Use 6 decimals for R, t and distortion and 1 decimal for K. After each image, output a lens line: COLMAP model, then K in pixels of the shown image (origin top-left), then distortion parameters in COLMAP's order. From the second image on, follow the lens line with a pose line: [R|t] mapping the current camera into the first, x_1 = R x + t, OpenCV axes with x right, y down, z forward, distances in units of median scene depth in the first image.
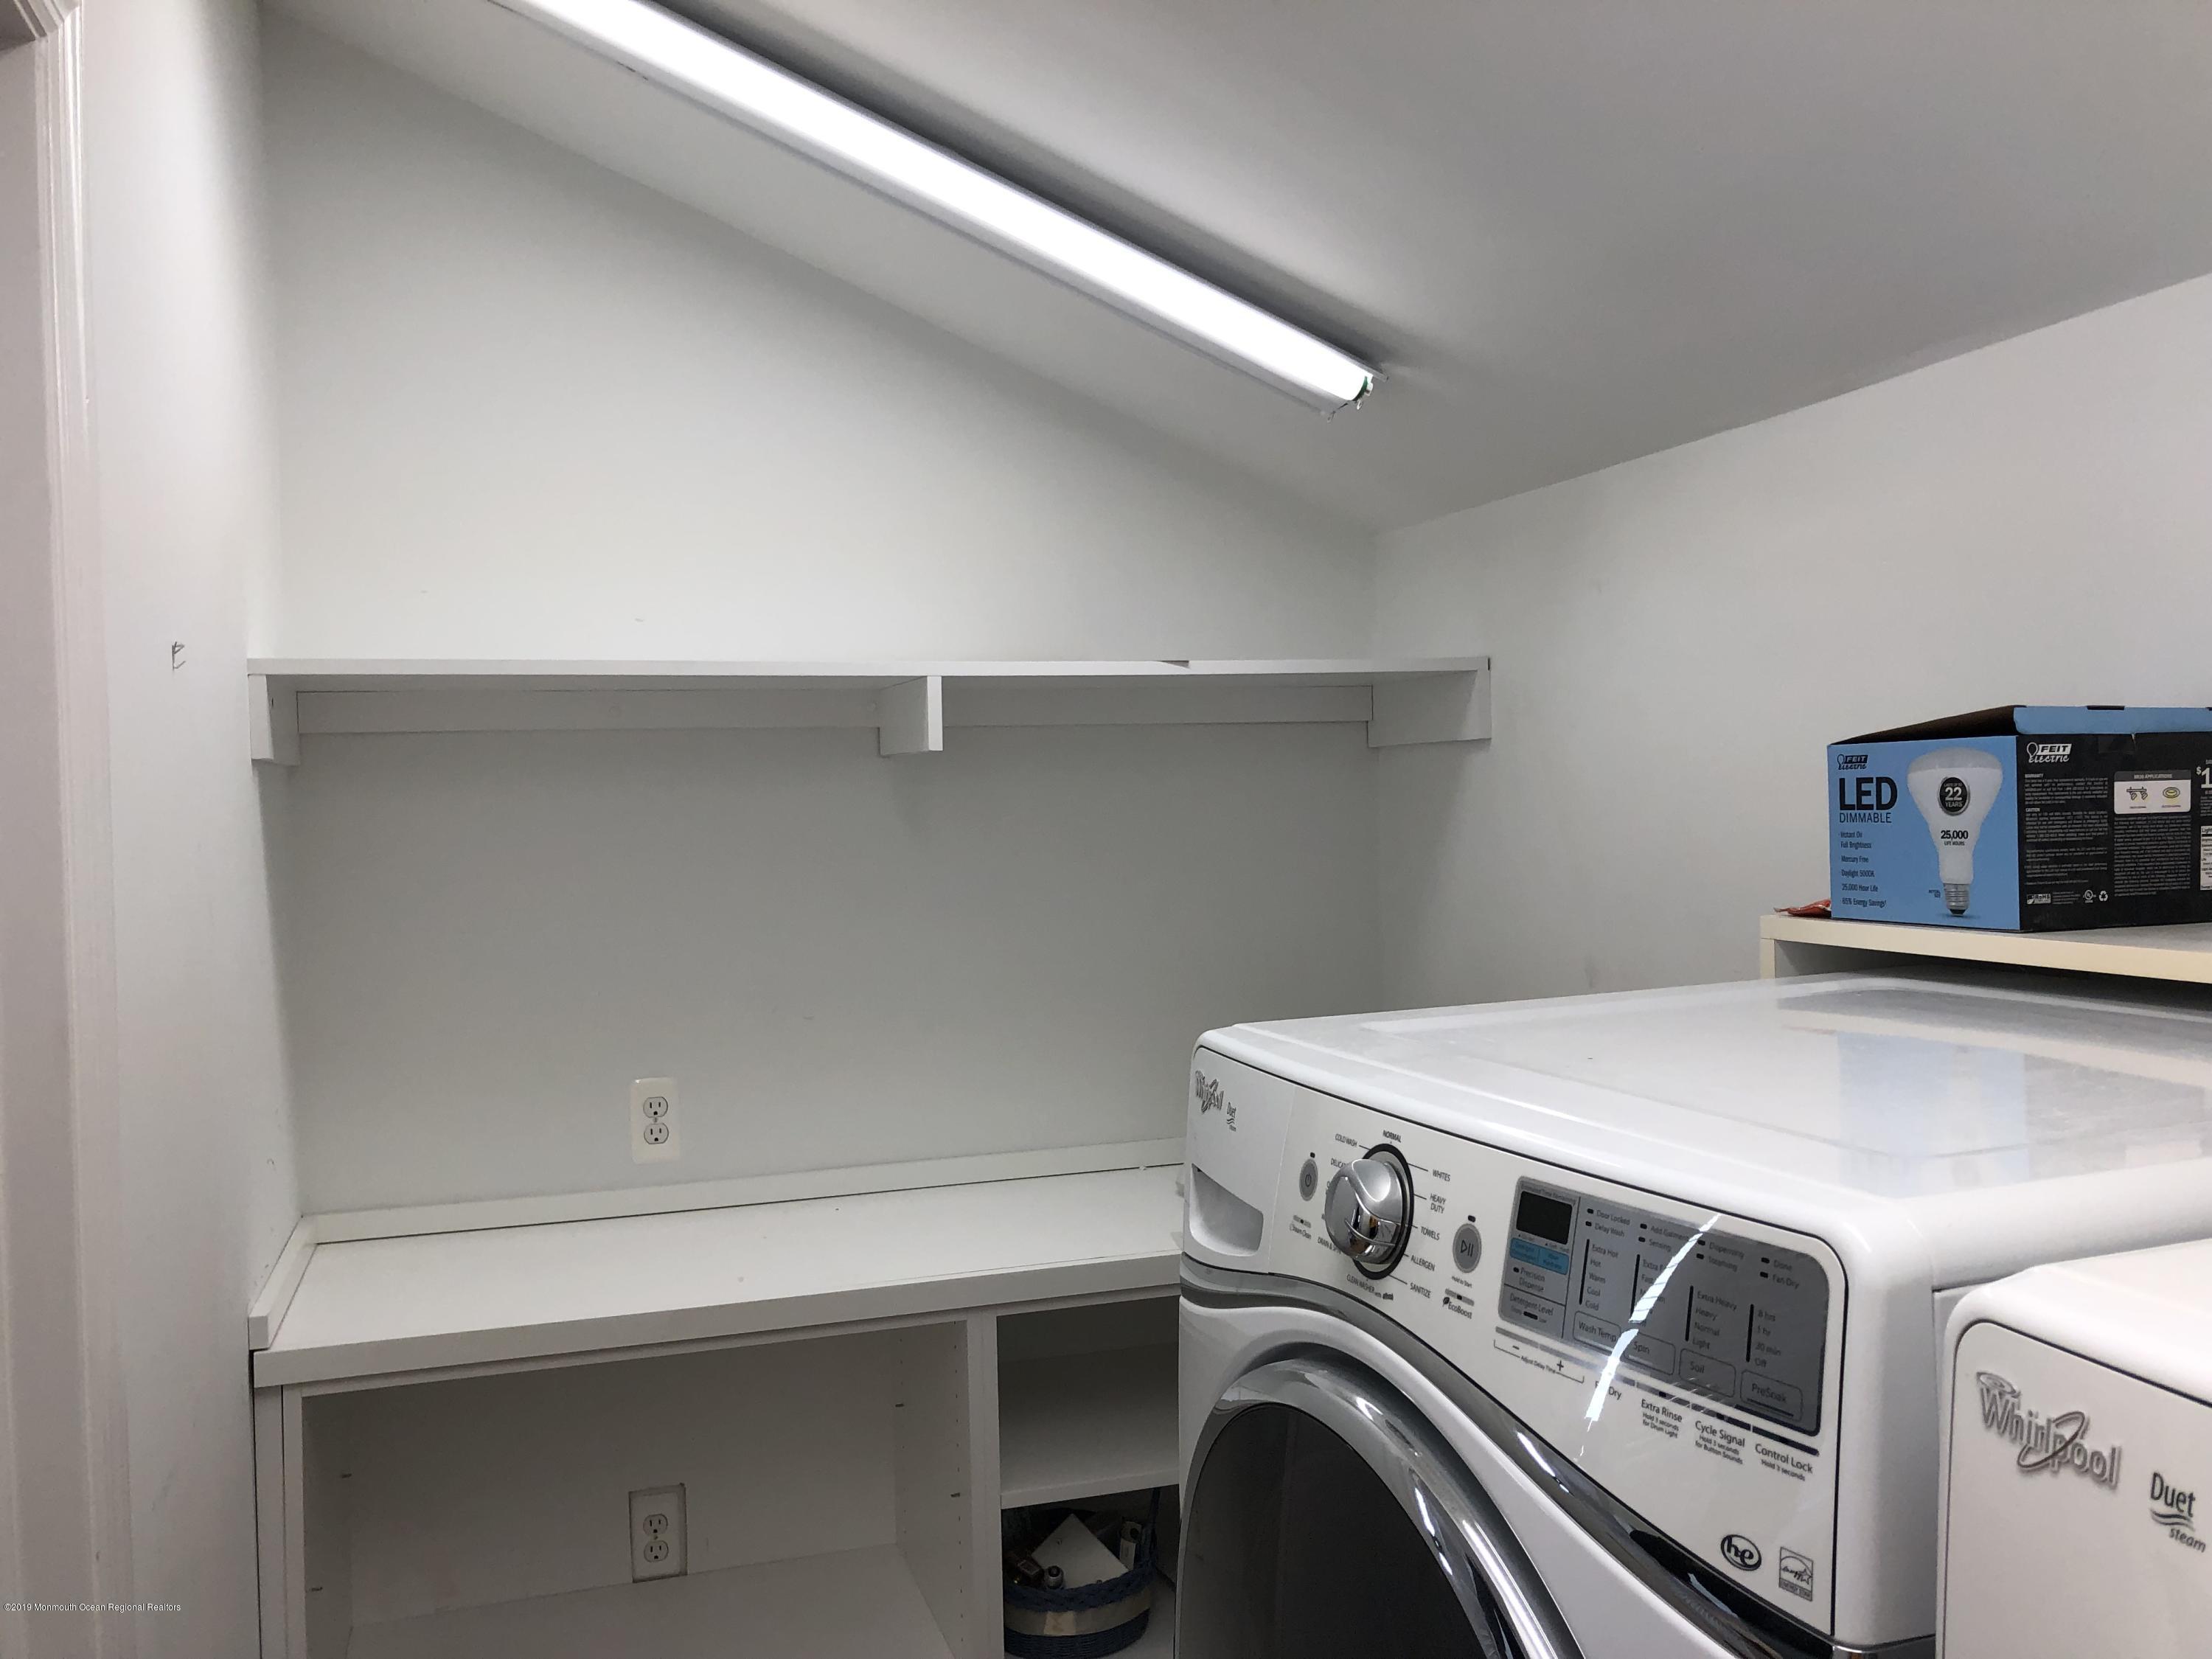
lens RADIAL K [[1830.8, 0, 1103.8], [0, 1830.8, 836.1], [0, 0, 1]] dist [0.011636, 0.002041]
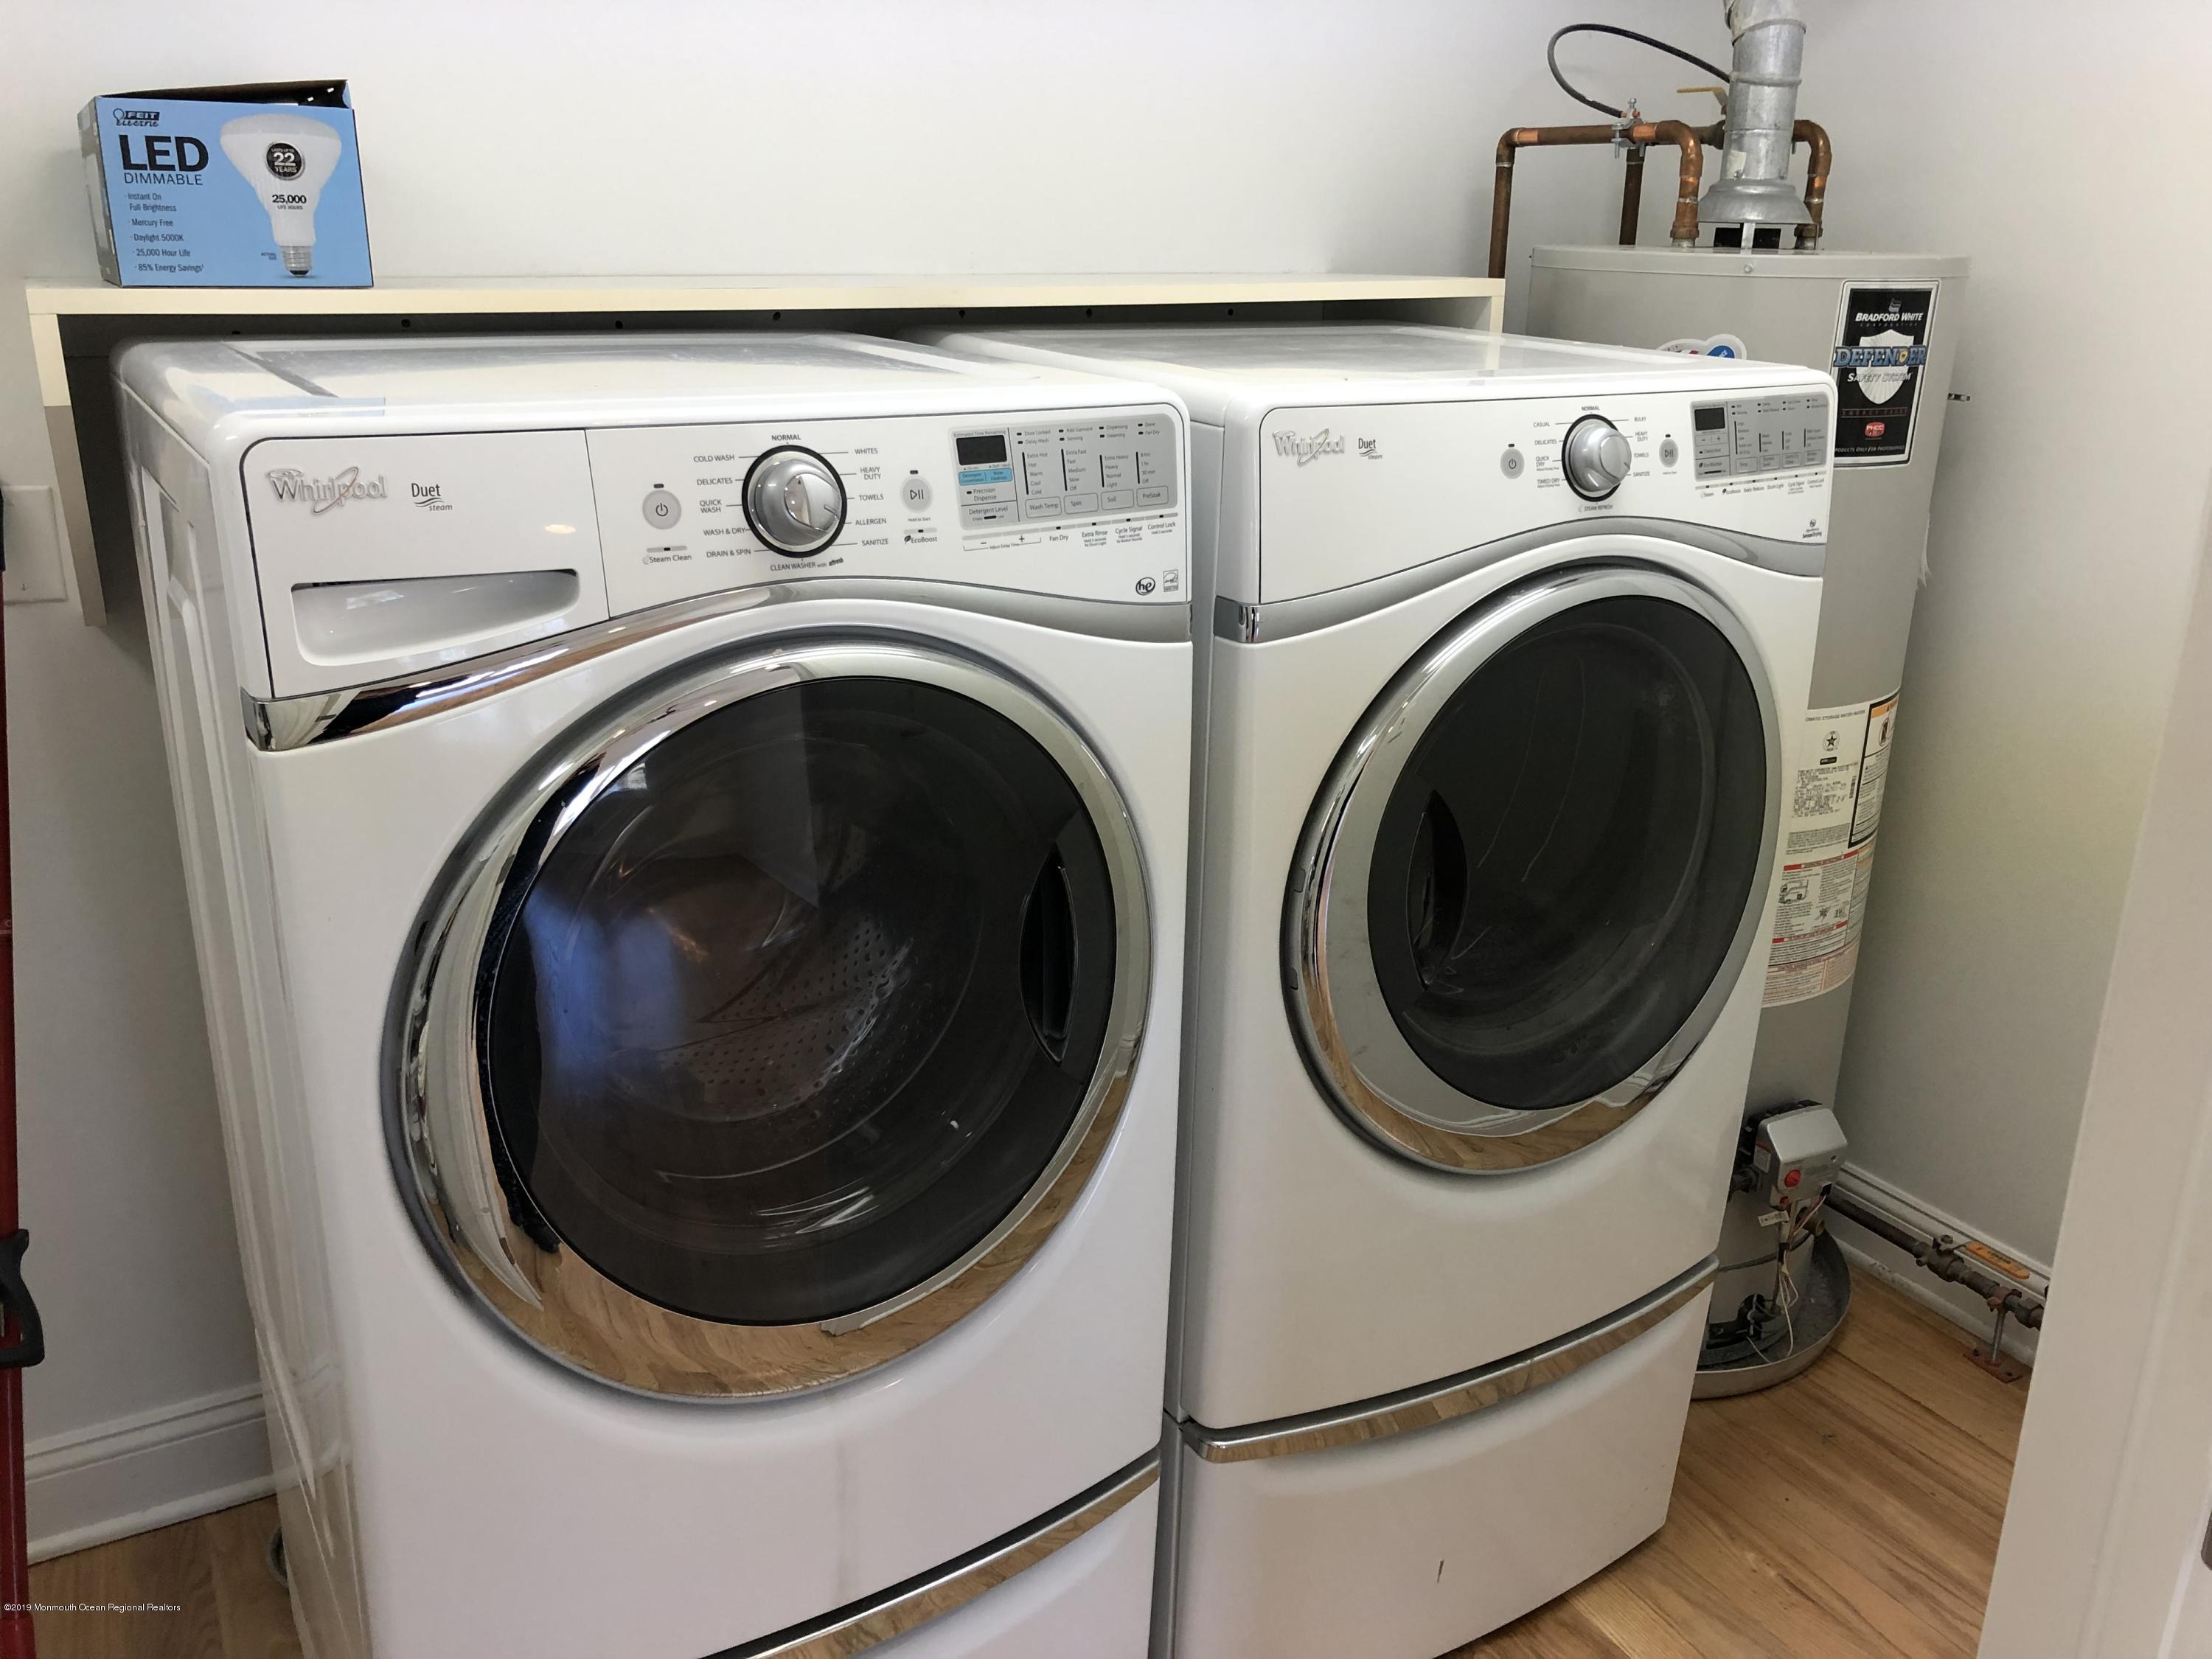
lens RADIAL K [[1830.8, 0, 1105.0], [0, 1830.8, 826.5], [0, 0, 1]] dist [0.011636, 0.002041]
pose [[-0.228218, -0.274869, 0.934004, -0.775215], [0.011598, 0.958485, 0.284907, 0.051152], [-0.973541, 0.075853, -0.215556, 0.784706]]
